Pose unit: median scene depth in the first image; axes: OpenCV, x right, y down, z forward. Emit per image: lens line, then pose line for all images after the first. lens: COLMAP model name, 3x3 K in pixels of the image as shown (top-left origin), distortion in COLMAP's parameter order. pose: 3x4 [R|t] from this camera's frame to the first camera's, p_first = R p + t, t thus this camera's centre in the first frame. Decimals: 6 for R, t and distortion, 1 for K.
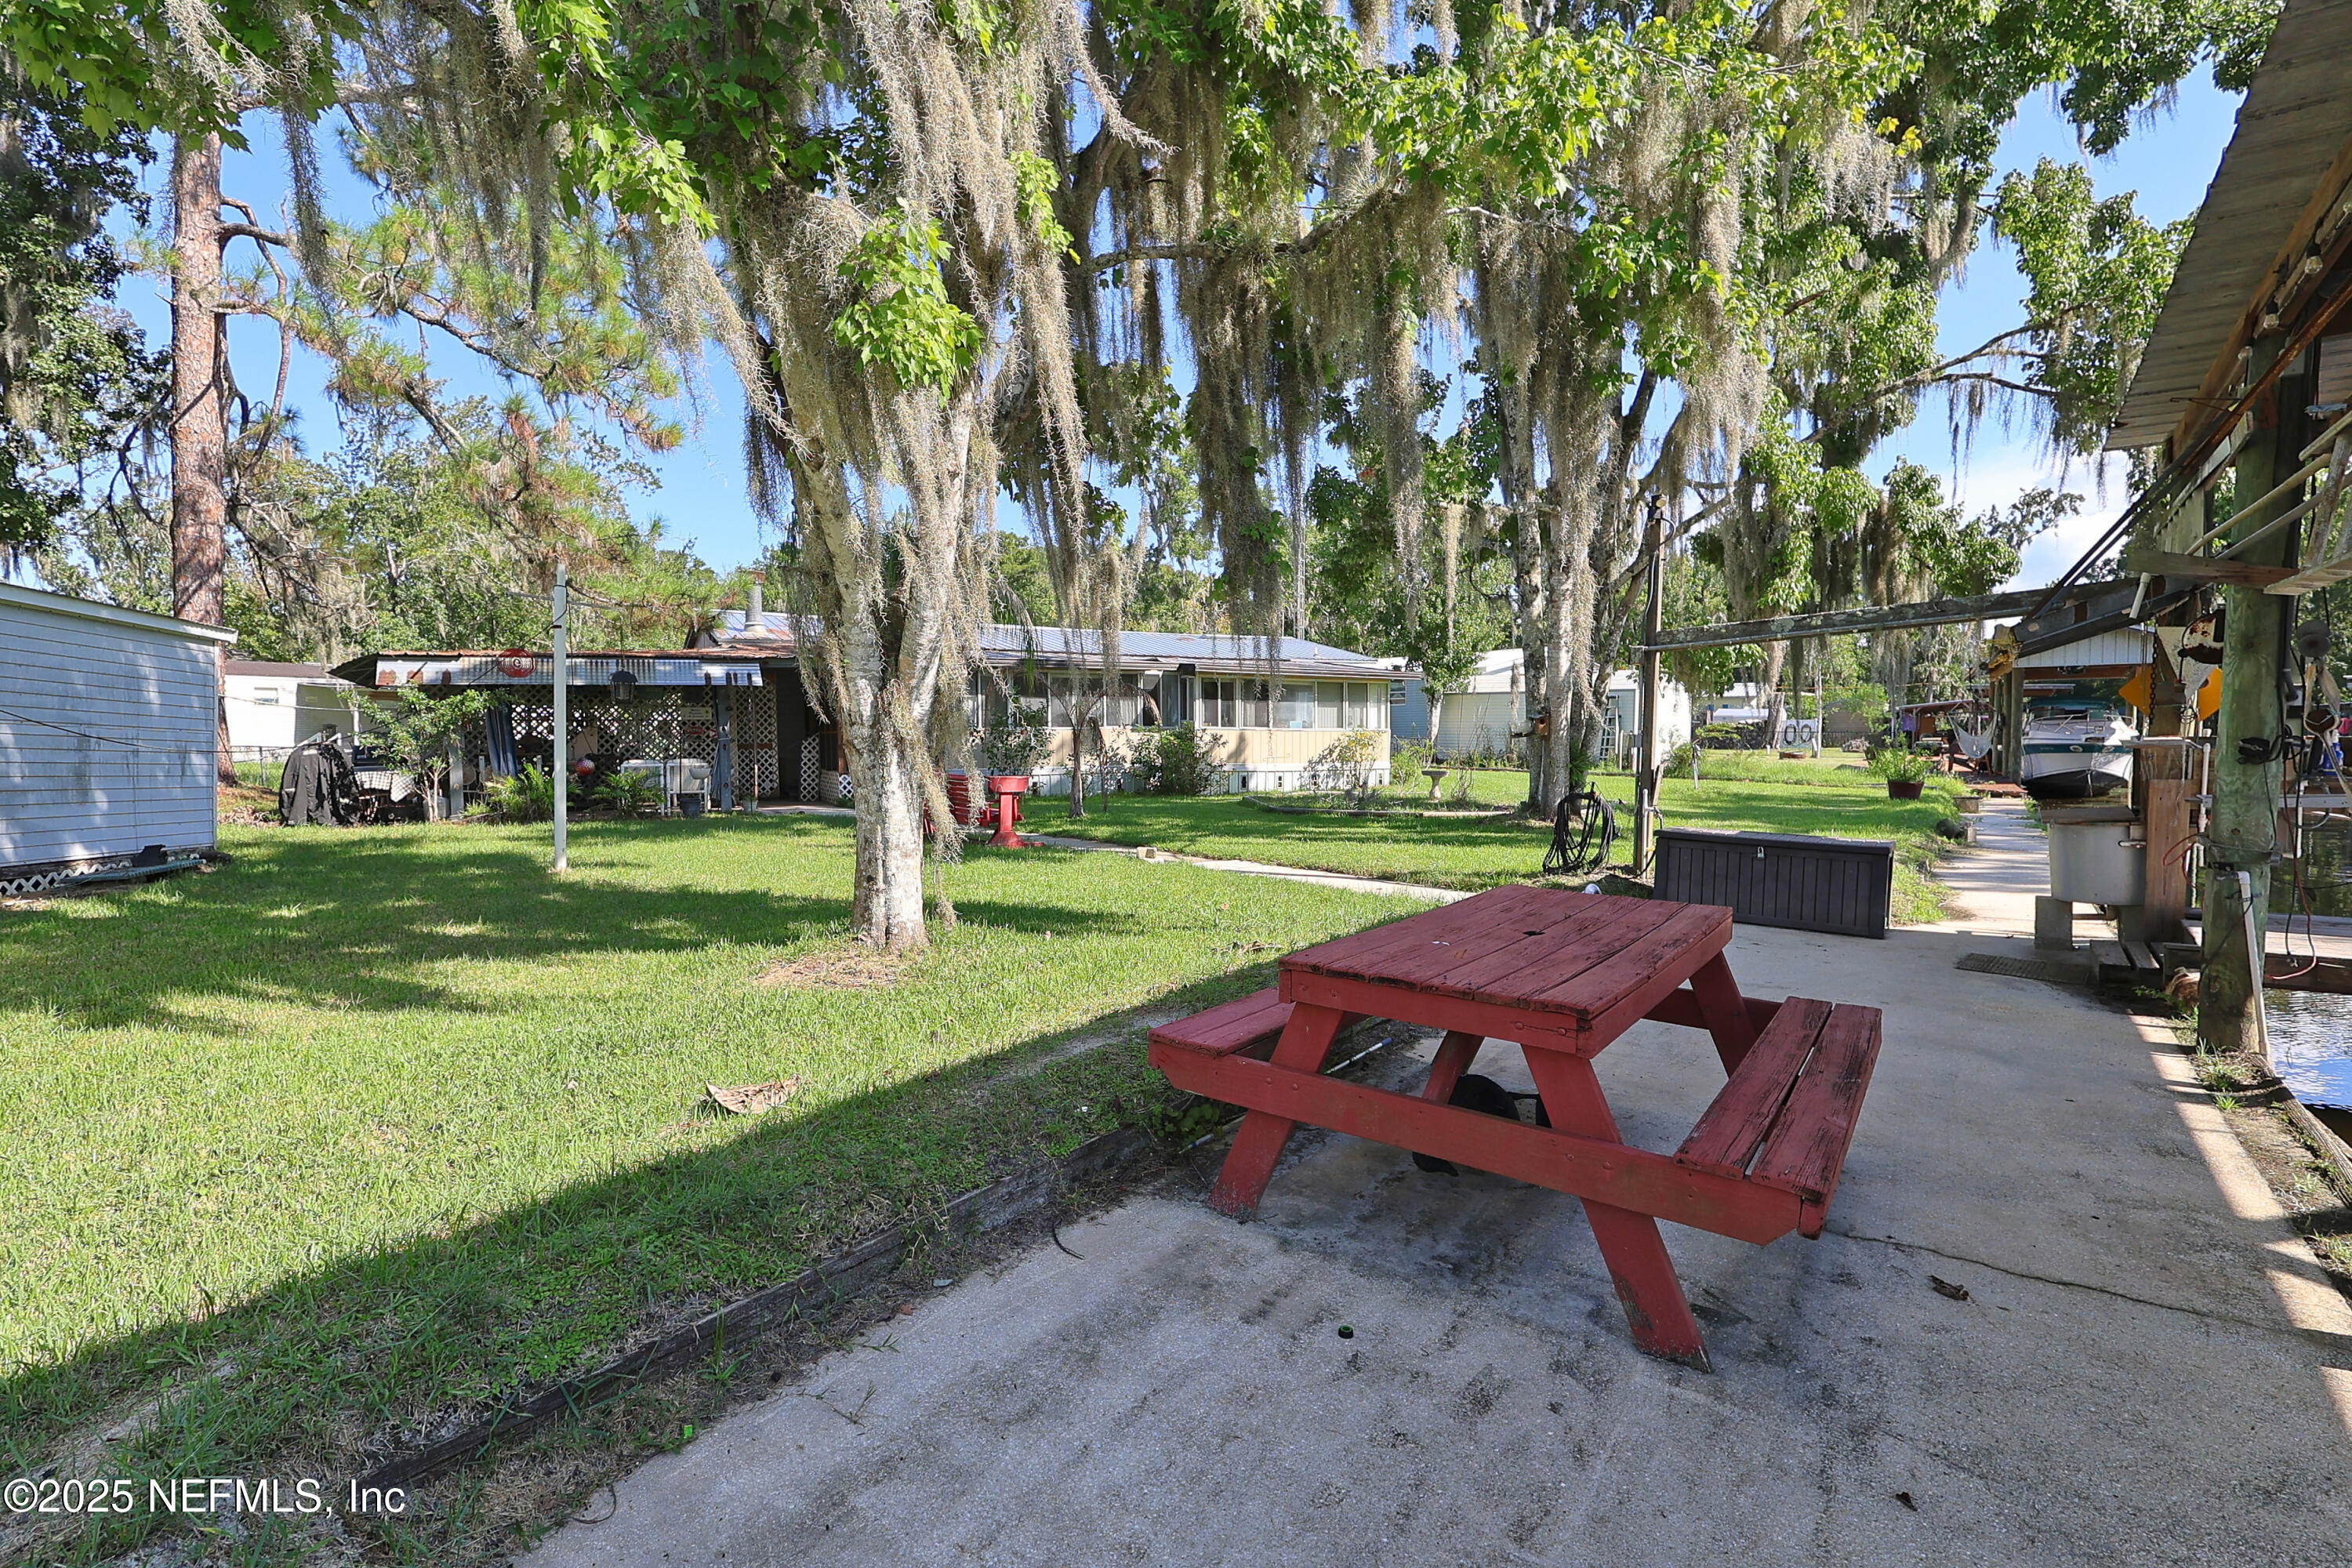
lens RADIAL K [[1064.4, 0, 1175.8], [0, 1064.4, 787.0], [0, 0, 1]] dist [-0.004281, -0.000238]
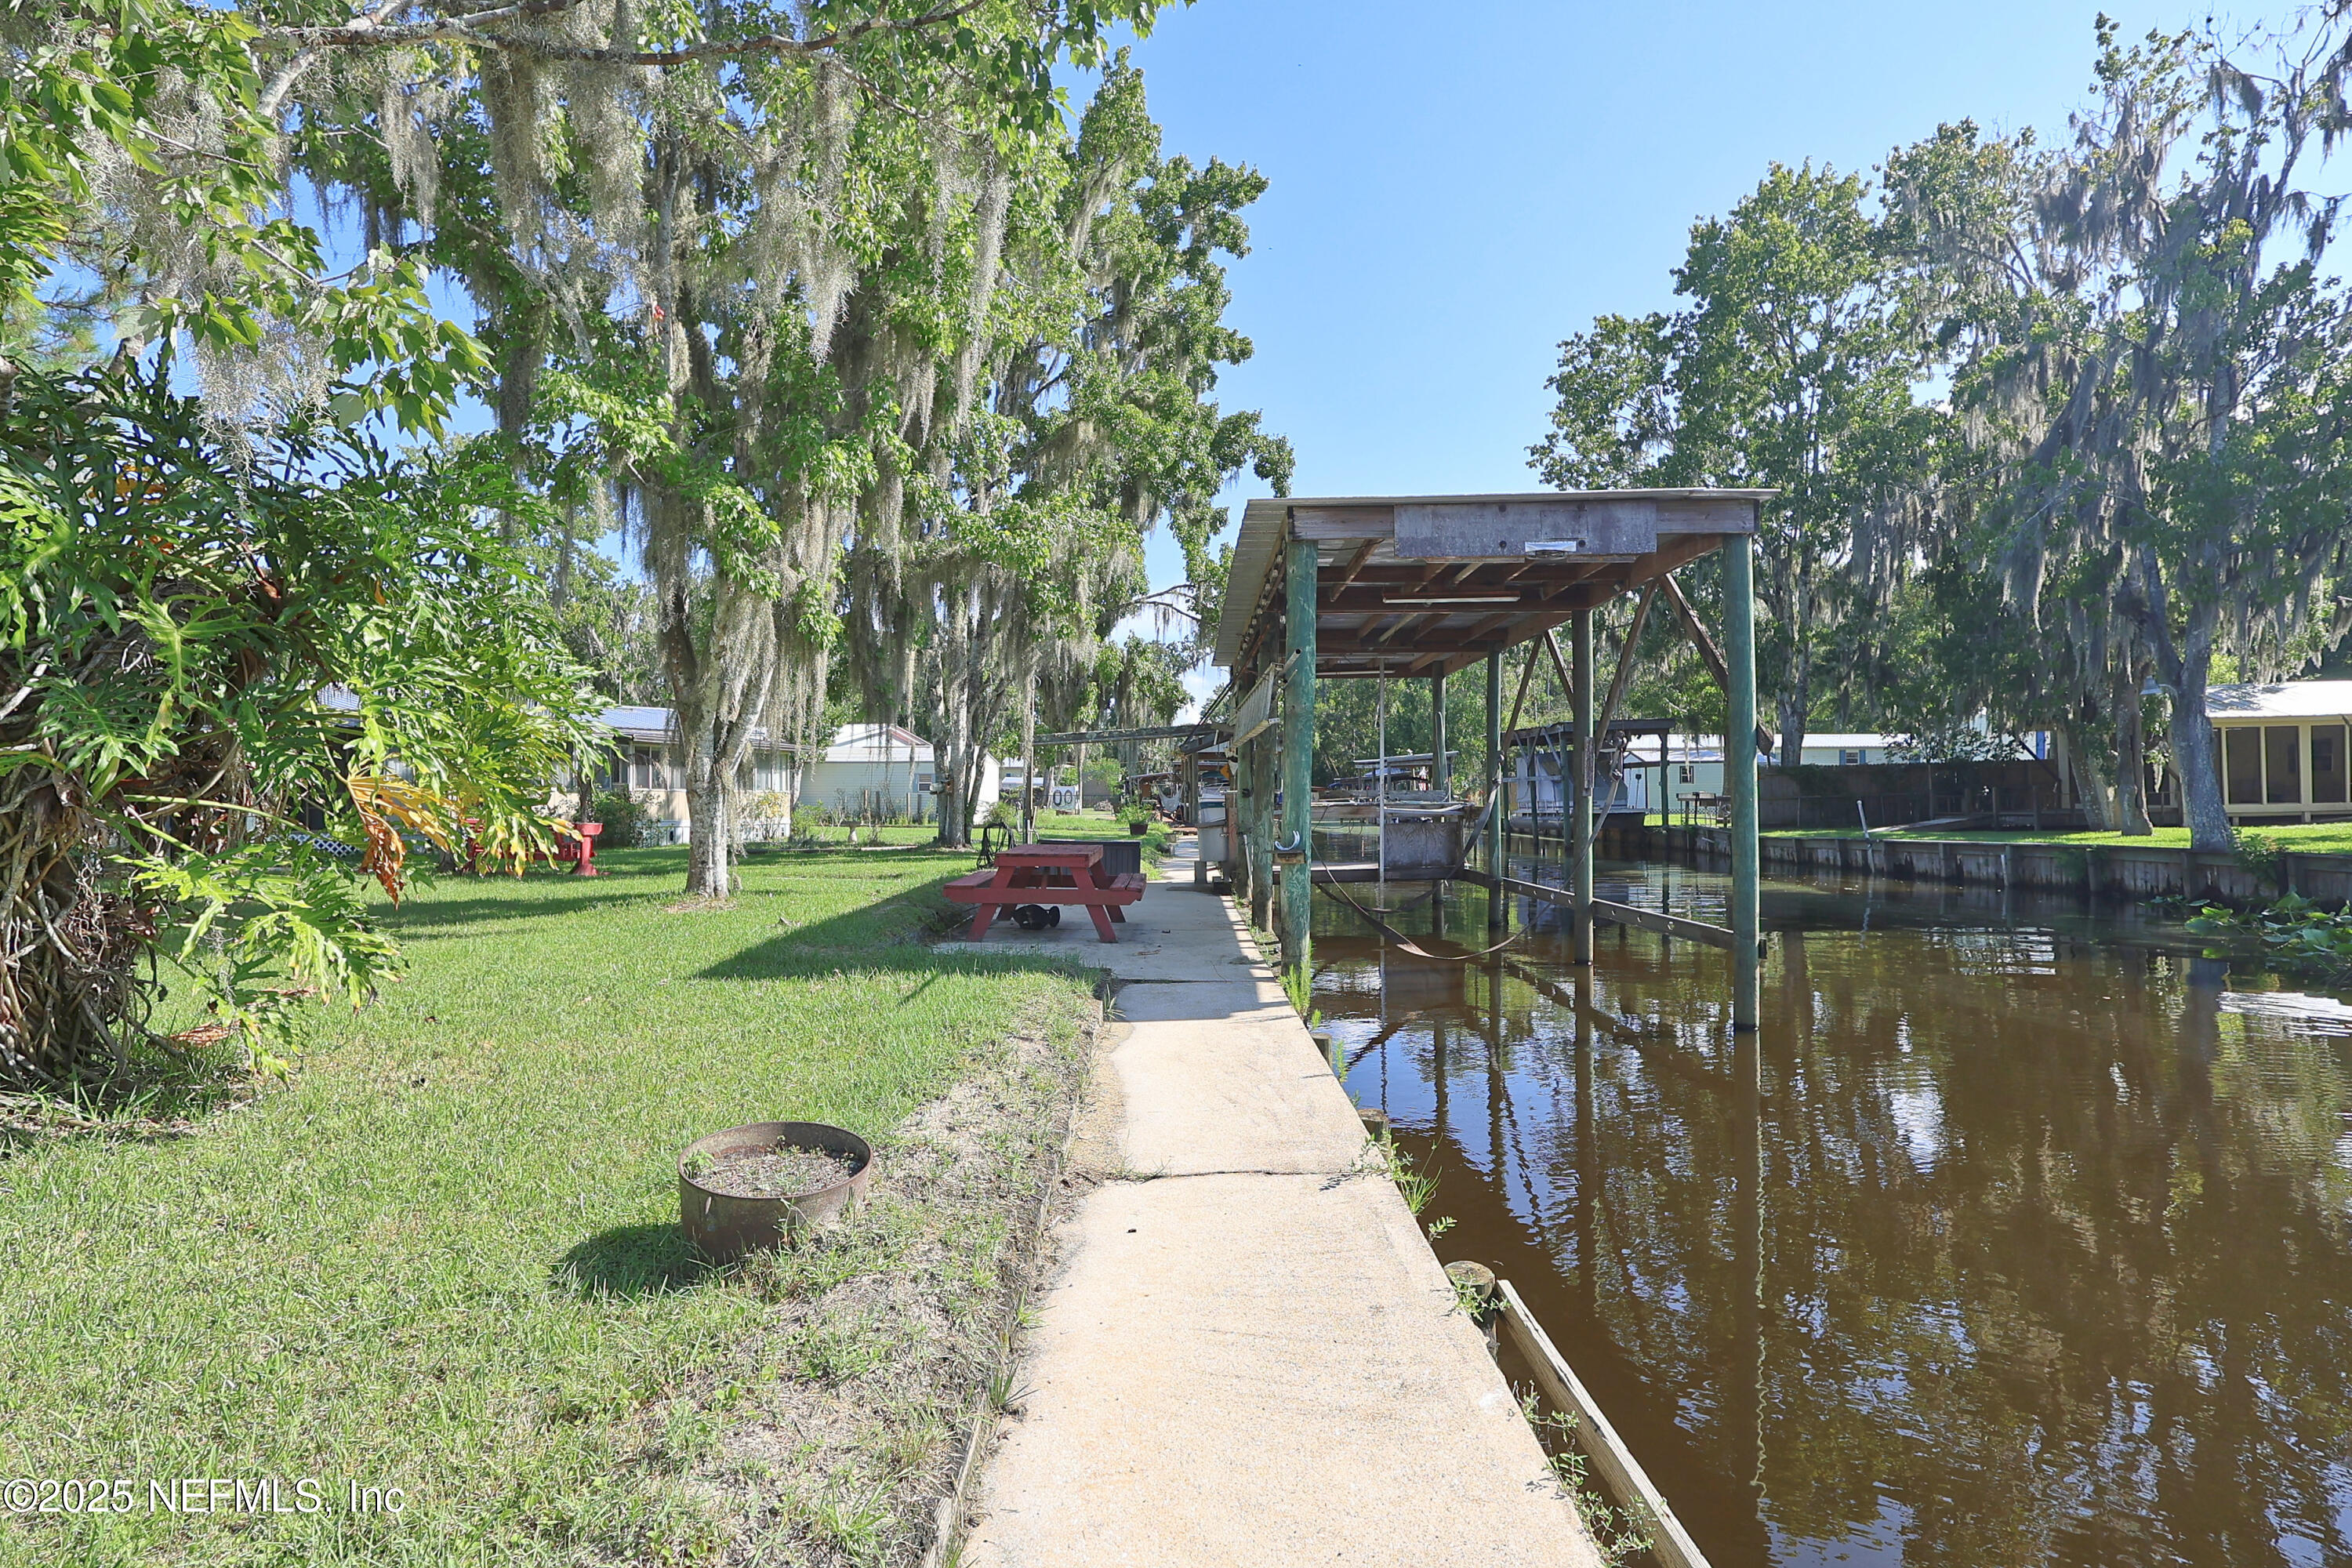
lens RADIAL K [[1195.7, 0, 1176.5], [0, 1195.7, 787.8], [0, 0, 1]] dist [-0.004798, 0.001176]
pose [[0.799929, 0.005040, 0.600073, -0.419734], [0.032573, 0.998126, -0.051803, 0.043111], [-0.599210, 0.060985, 0.798266, -0.572034]]
